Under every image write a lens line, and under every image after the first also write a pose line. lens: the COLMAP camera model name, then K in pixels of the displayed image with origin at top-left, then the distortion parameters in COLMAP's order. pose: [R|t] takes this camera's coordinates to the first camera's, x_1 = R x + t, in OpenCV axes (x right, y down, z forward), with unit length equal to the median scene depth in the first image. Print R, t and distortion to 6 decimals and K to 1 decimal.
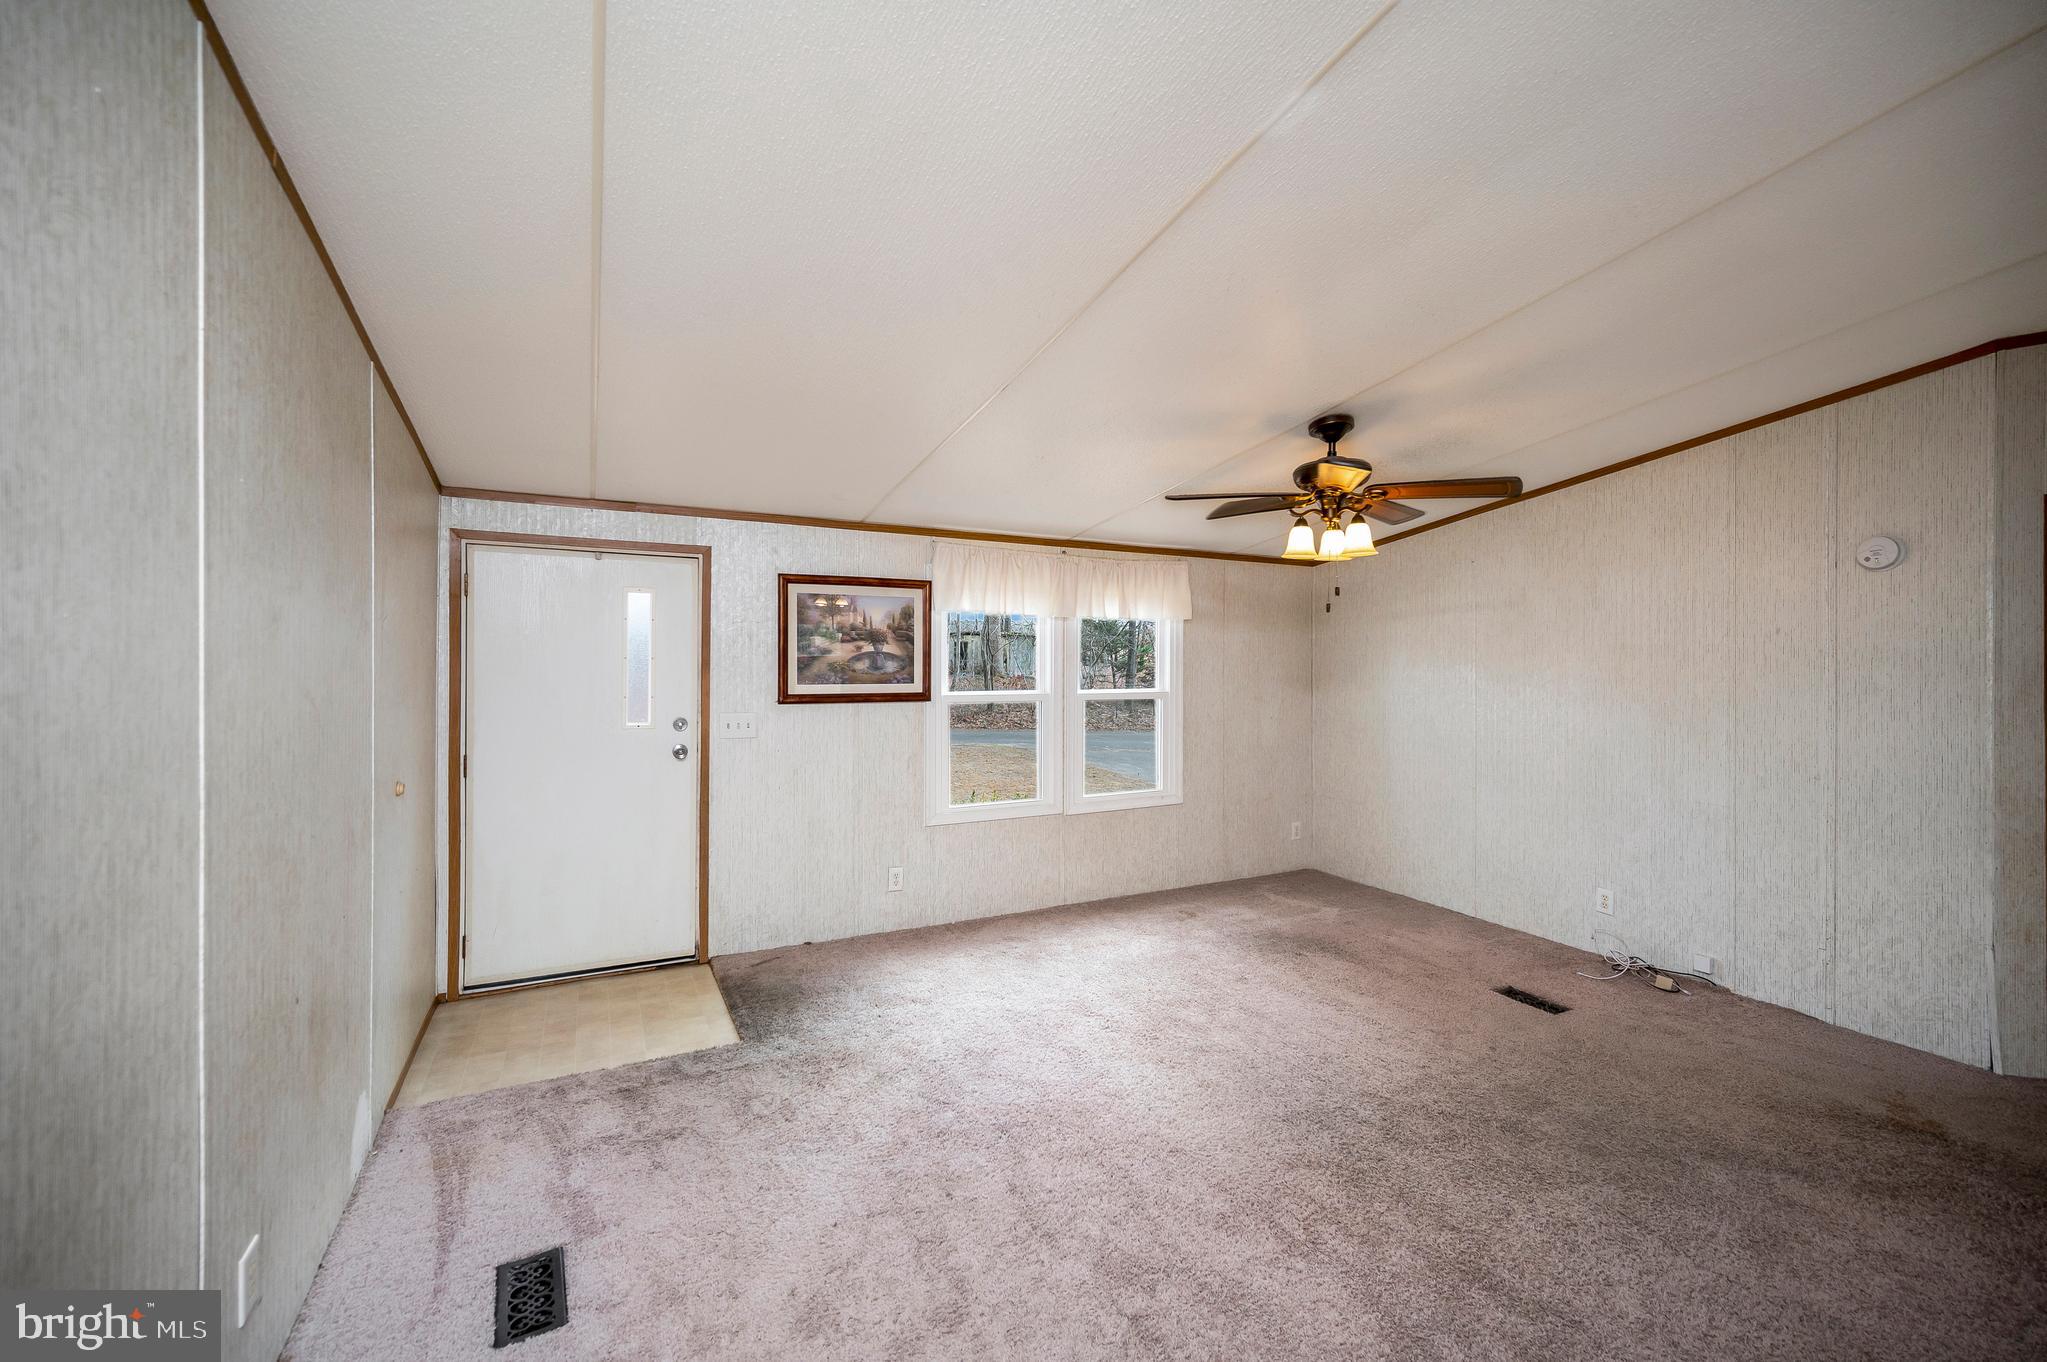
lens RADIAL K [[854.9, 0, 1043.2], [0, 854.9, 657.1], [0, 0, 1]] dist [-0.001809, -0.001320]
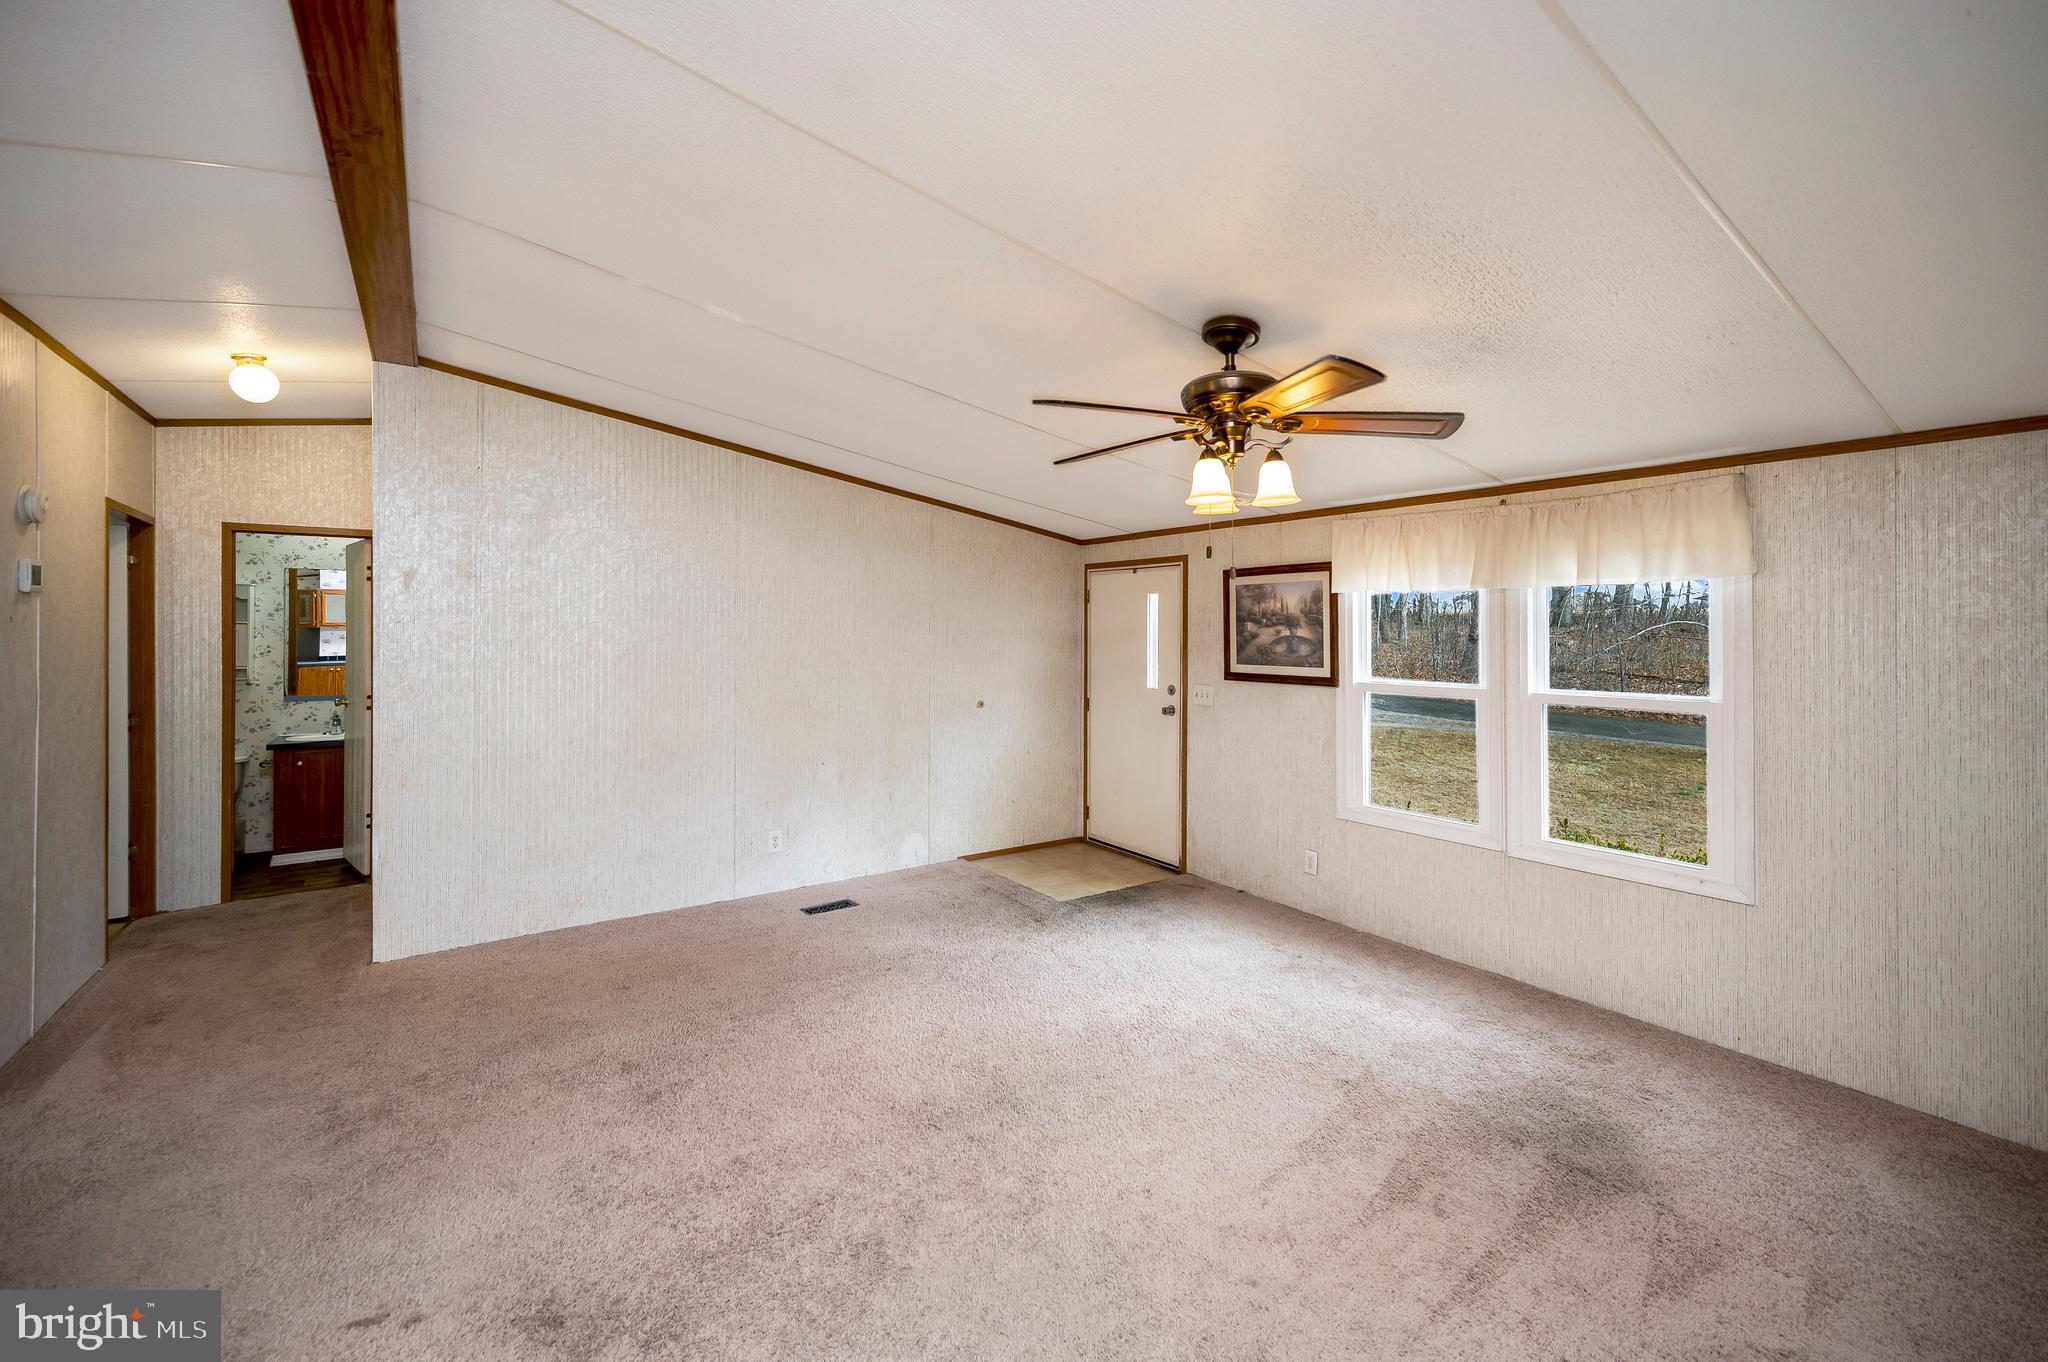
lens RADIAL K [[855.4, 0, 1024.8], [0, 855.4, 654.2], [0, 0, 1]] dist [-0.001809, -0.001320]
pose [[0.124837, 0.018157, -0.992011, 0.822633], [-0.011310, 0.999794, 0.016876, 0.002389], [0.992113, 0.009113, 0.125016, 0.569927]]
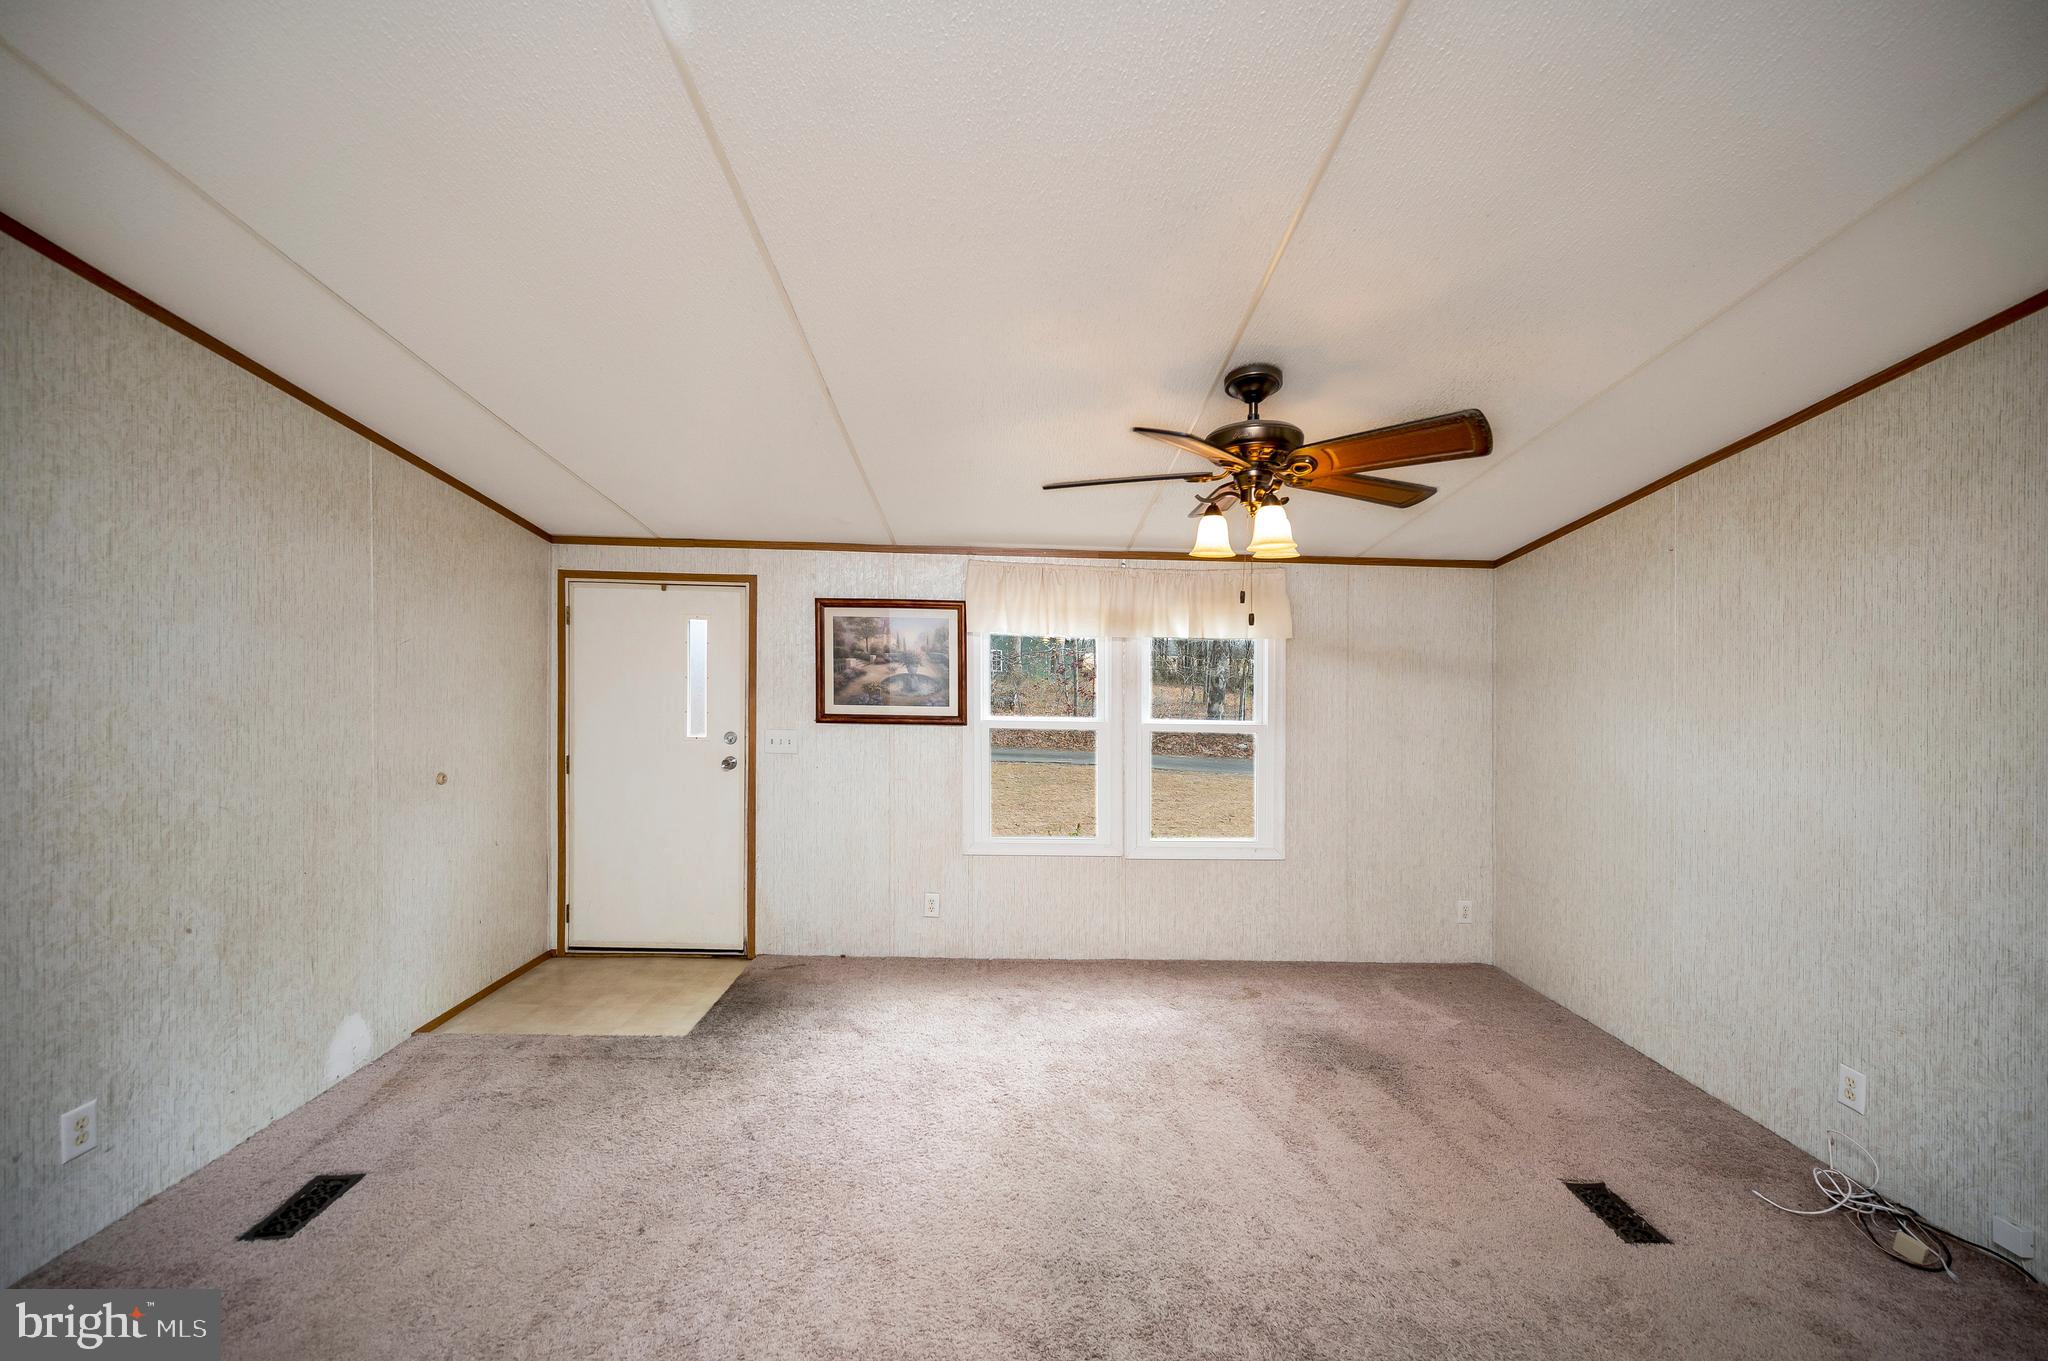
lens RADIAL K [[855.4, 0, 1031.4], [0, 855.4, 681.2], [0, 0, 1]] dist [-0.001809, -0.001320]
pose [[0.894420, 0.012246, -0.447060, 0.389759], [-0.012974, 0.999915, 0.001433, -0.000969], [0.447040, 0.004518, 0.894503, 0.179063]]
